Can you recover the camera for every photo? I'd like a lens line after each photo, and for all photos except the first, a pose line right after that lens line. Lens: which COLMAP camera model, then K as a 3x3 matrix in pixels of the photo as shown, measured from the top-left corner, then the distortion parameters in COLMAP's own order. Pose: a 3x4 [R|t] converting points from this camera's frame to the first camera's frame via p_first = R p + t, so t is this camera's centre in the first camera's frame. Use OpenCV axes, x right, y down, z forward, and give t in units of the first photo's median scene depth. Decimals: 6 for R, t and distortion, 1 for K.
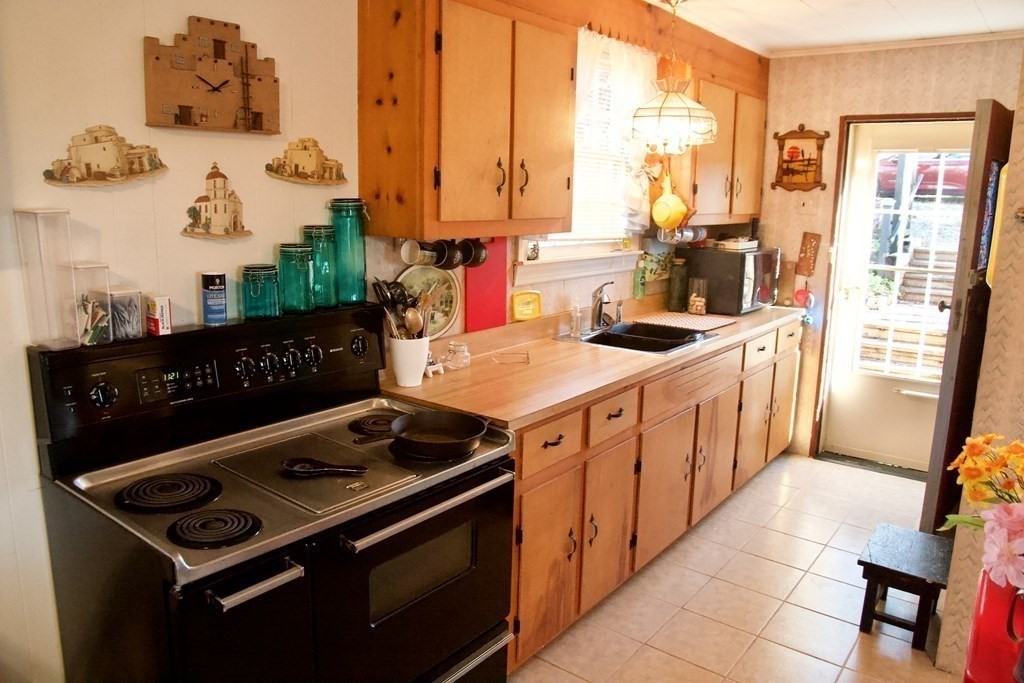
lens RADIAL K [[730.5, 0, 512.0], [0, 730.5, 341.5], [0, 0, 1]] dist [-0.112564, 0.055603]
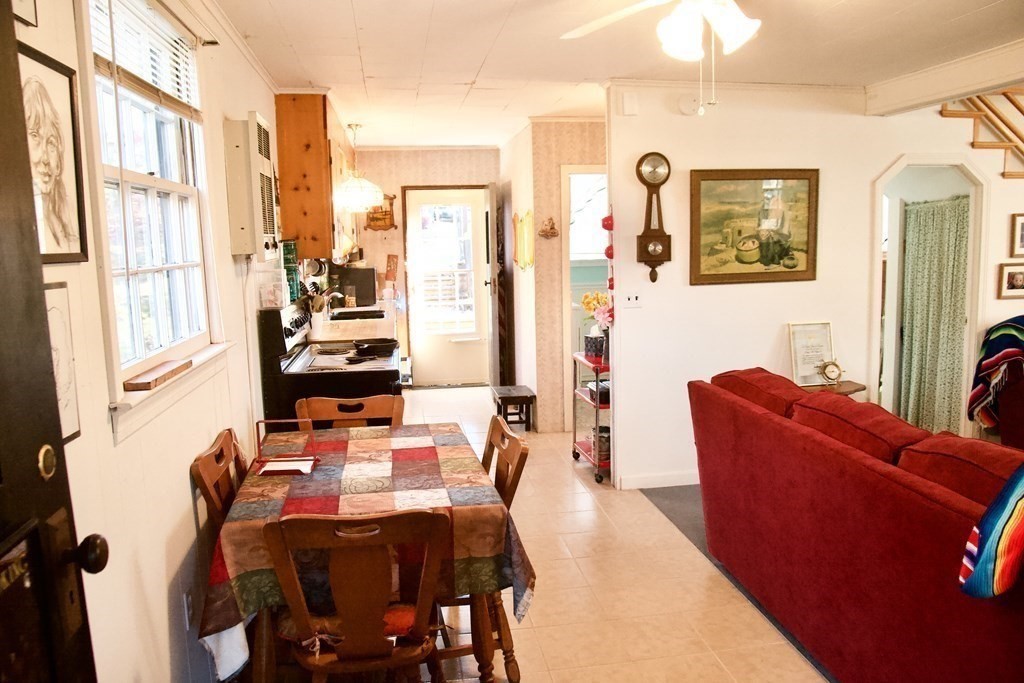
lens RADIAL K [[730.5, 0, 512.0], [0, 730.5, 341.5], [0, 0, 1]] dist [-0.112564, 0.055603]
pose [[0.686012, -0.129769, 0.715925, -0.661153], [0.171629, 0.985061, 0.014094, 0.075280], [-0.707058, 0.113205, 0.698035, -0.378628]]
